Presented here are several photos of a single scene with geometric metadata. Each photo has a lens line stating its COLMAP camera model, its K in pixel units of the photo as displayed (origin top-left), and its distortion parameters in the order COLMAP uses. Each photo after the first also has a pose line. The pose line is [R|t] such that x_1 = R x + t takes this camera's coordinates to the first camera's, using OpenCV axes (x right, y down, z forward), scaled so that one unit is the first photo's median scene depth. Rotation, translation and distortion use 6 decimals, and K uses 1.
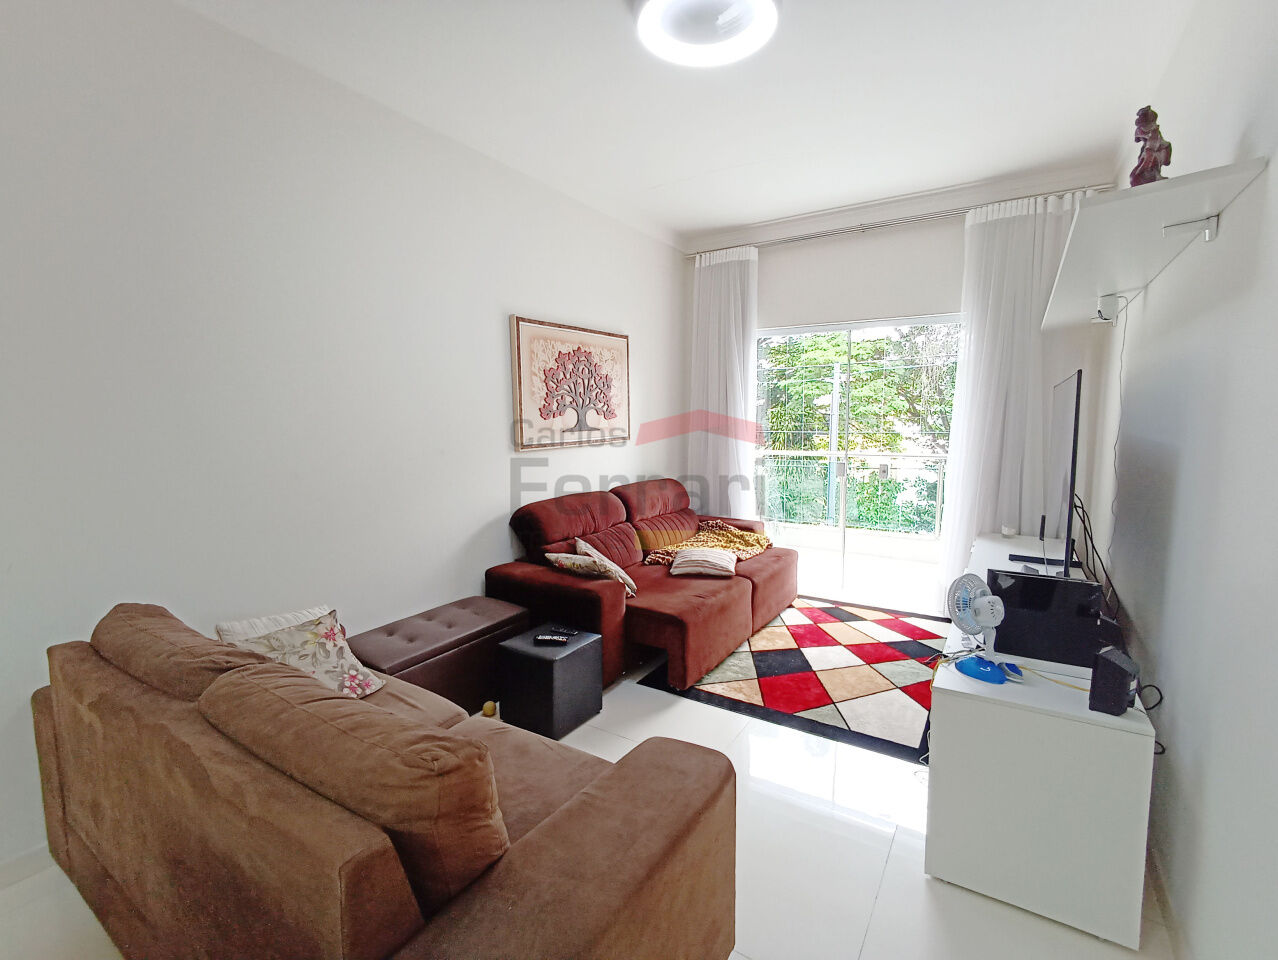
lens RADIAL K [[587.0, 0, 646.8], [0, 587.0, 480.1], [0, 0, 1]] dist [-0.004956, 0.002798]
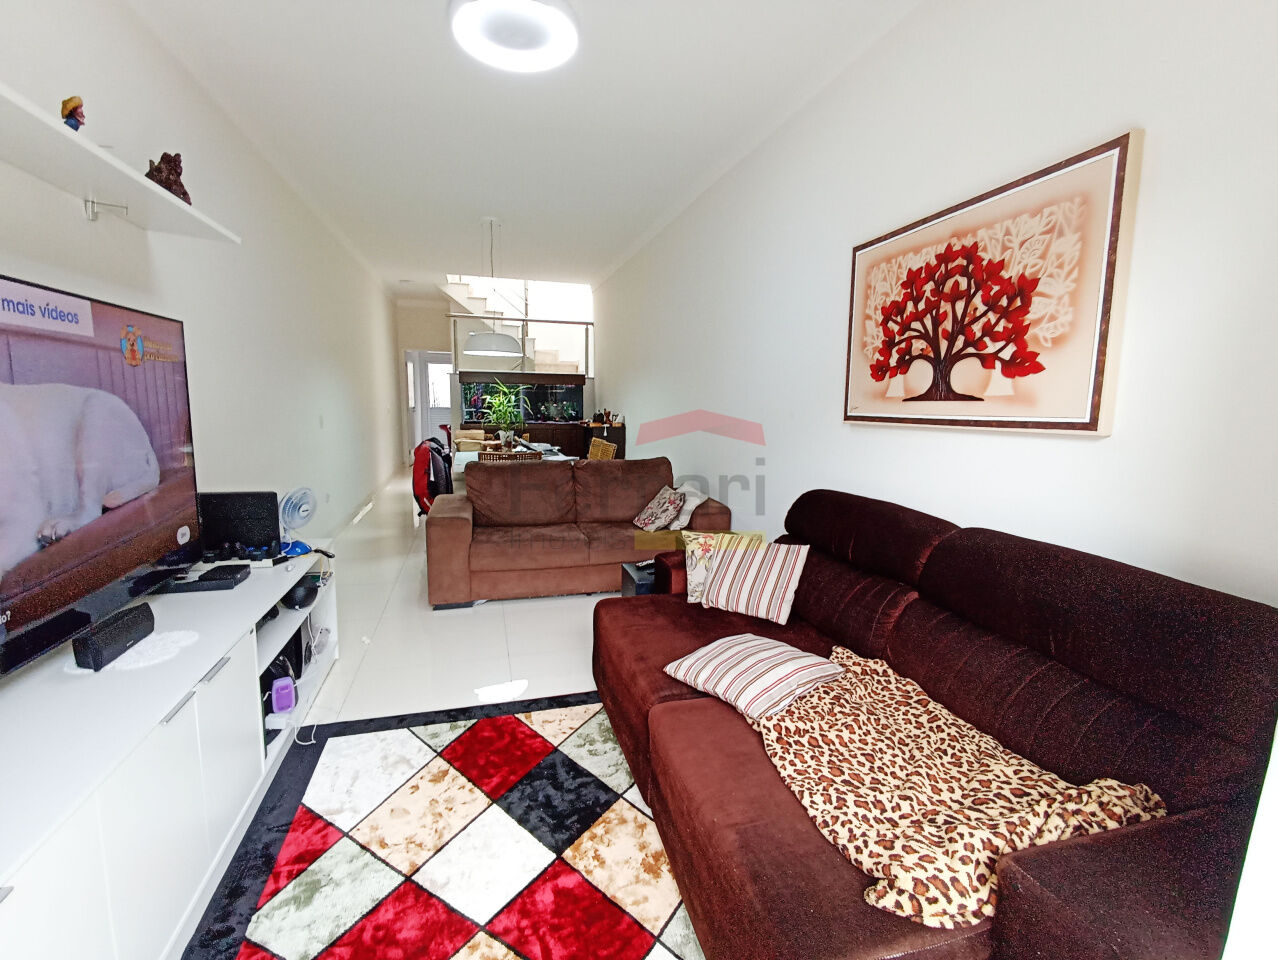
lens RADIAL K [[587.0, 0, 650.7], [0, 587.0, 480.9], [0, 0, 1]] dist [-0.004956, 0.002798]
pose [[-0.662425, 0.098806, -0.742583, 0.525404], [-0.093590, 0.972582, 0.212896, -0.112449], [0.743259, 0.210526, -0.635016, 1.278073]]
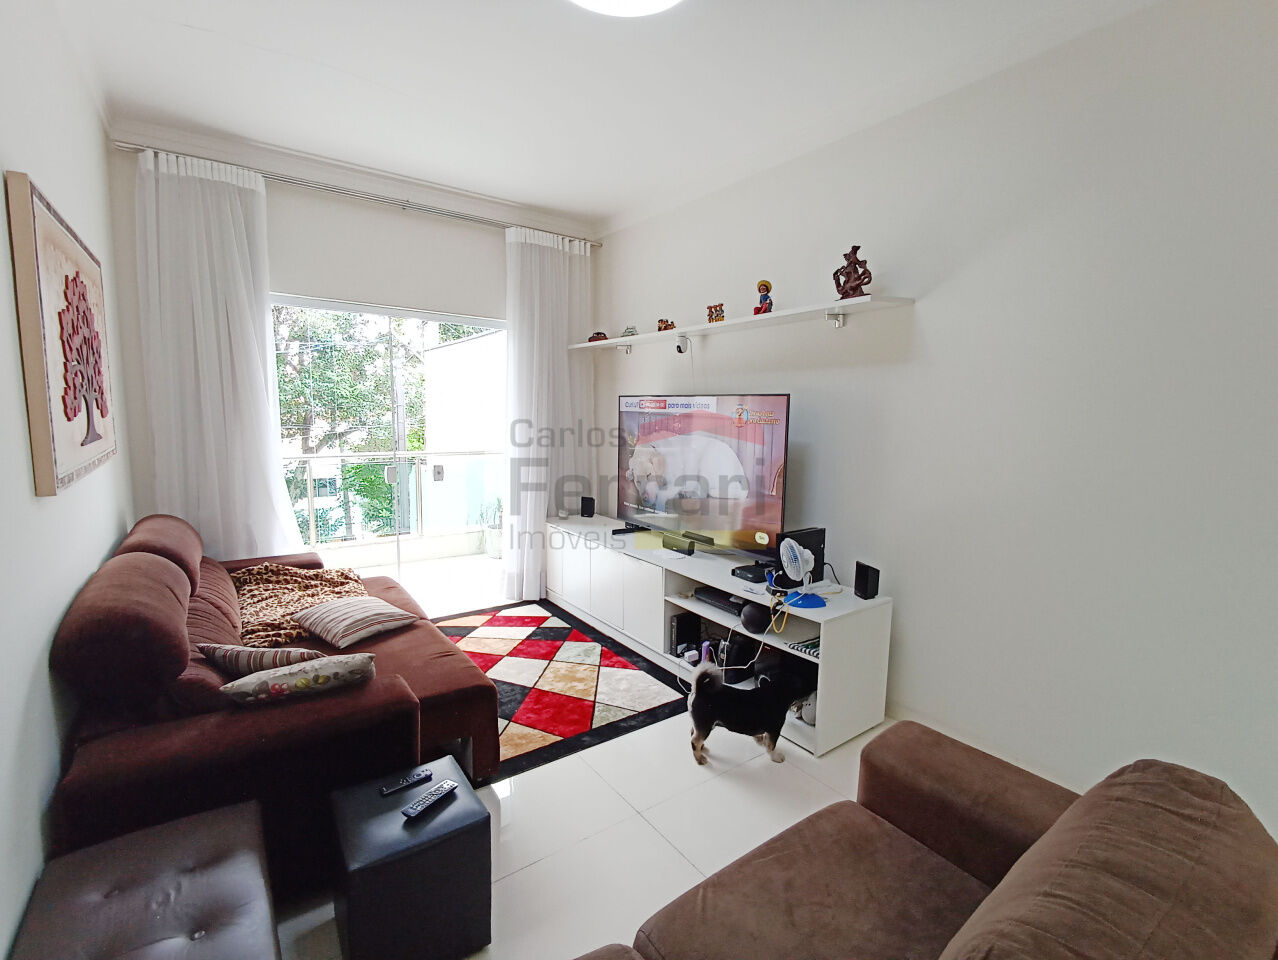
lens RADIAL K [[587.0, 0, 647.4], [0, 587.0, 483.2], [0, 0, 1]] dist [-0.004956, 0.002798]
pose [[0.367953, -0.100231, 0.924426, -0.442581], [0.080351, 0.993882, 0.075780, -0.054039], [-0.926366, 0.046395, 0.373756, 0.412616]]
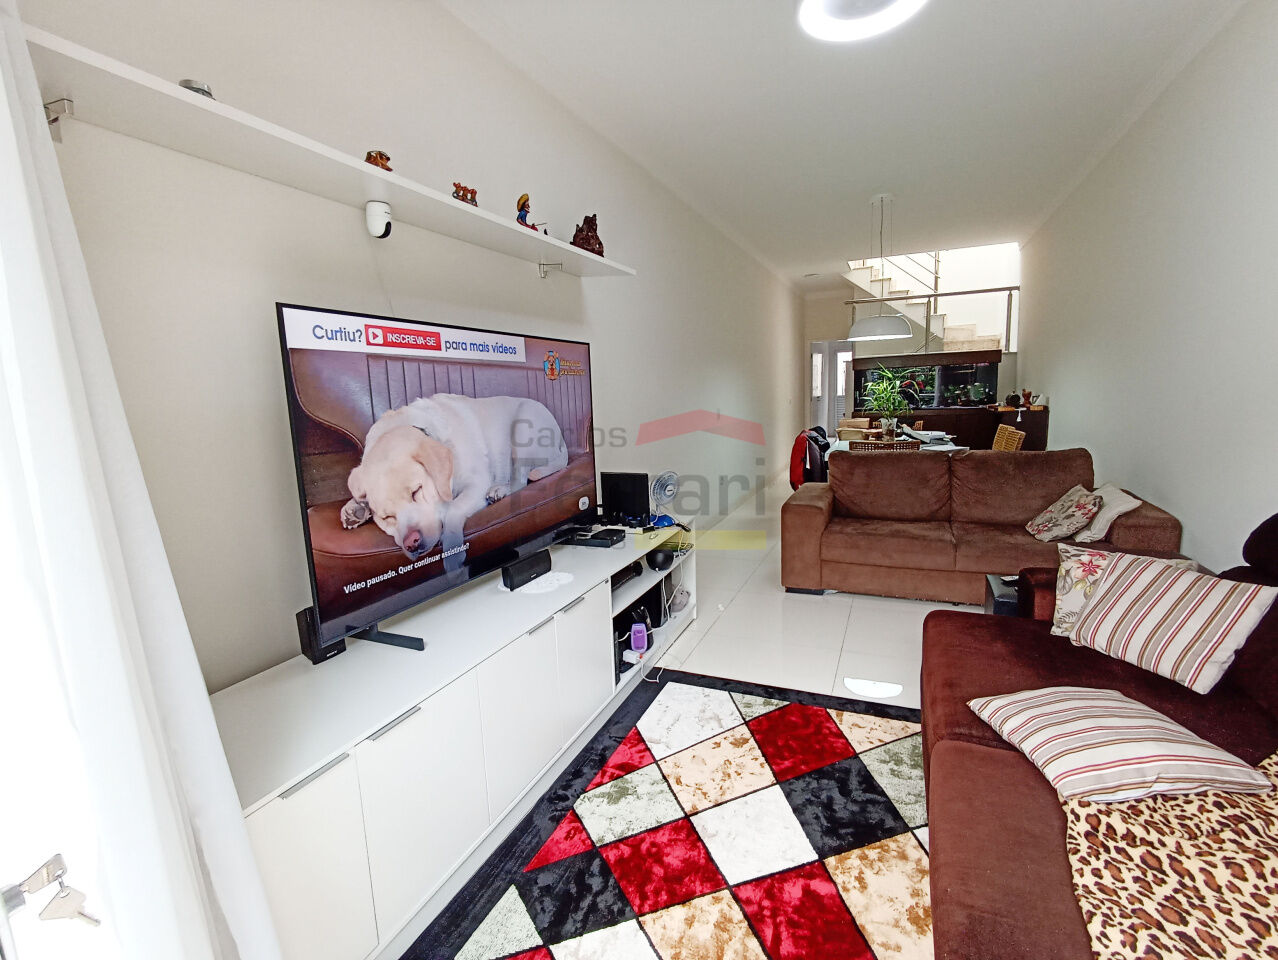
lens RADIAL K [[587.0, 0, 647.7], [0, 587.0, 484.8], [0, 0, 1]] dist [-0.004956, 0.002798]
pose [[-0.986541, 0.071468, -0.147072, 0.435390], [0.030869, 0.964656, 0.261698, -0.118649], [0.160576, 0.253636, -0.953878, 1.328185]]
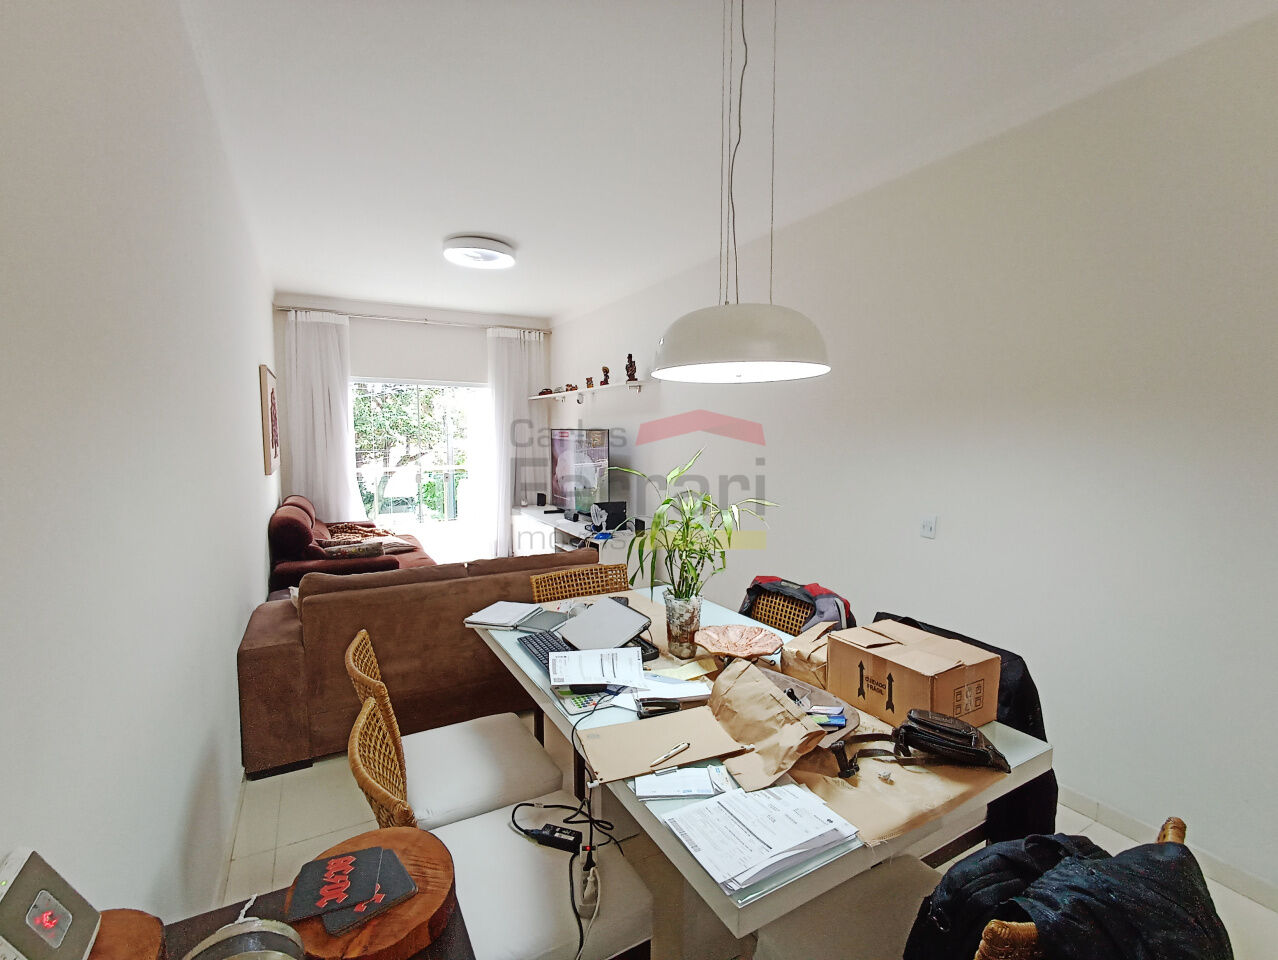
lens RADIAL K [[587.0, 0, 651.0], [0, 587.0, 486.7], [0, 0, 1]] dist [-0.004956, 0.002798]
pose [[0.472030, -0.073347, 0.878526, -0.892491], [0.088877, 0.995415, 0.035352, 0.002812], [-0.877091, 0.061393, 0.476385, -0.275308]]
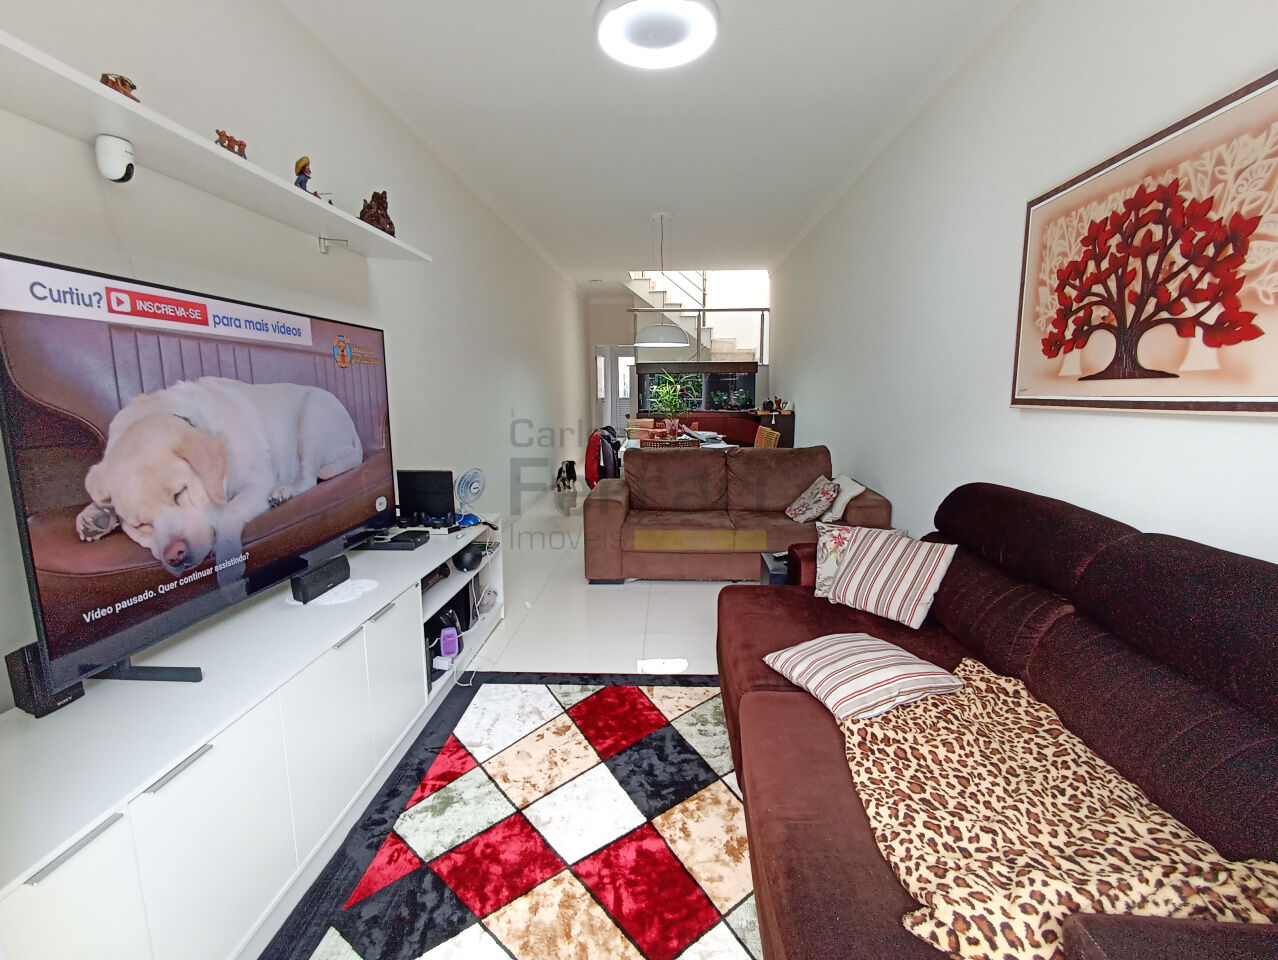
lens RADIAL K [[587.0, 0, 651.1], [0, 587.0, 482.7], [0, 0, 1]] dist [-0.004956, 0.002798]
pose [[-0.864166, 0.091948, -0.494735, 0.473285], [-0.043841, 0.965669, 0.256051, -0.116709], [0.501294, 0.242960, -0.830467, 1.331811]]
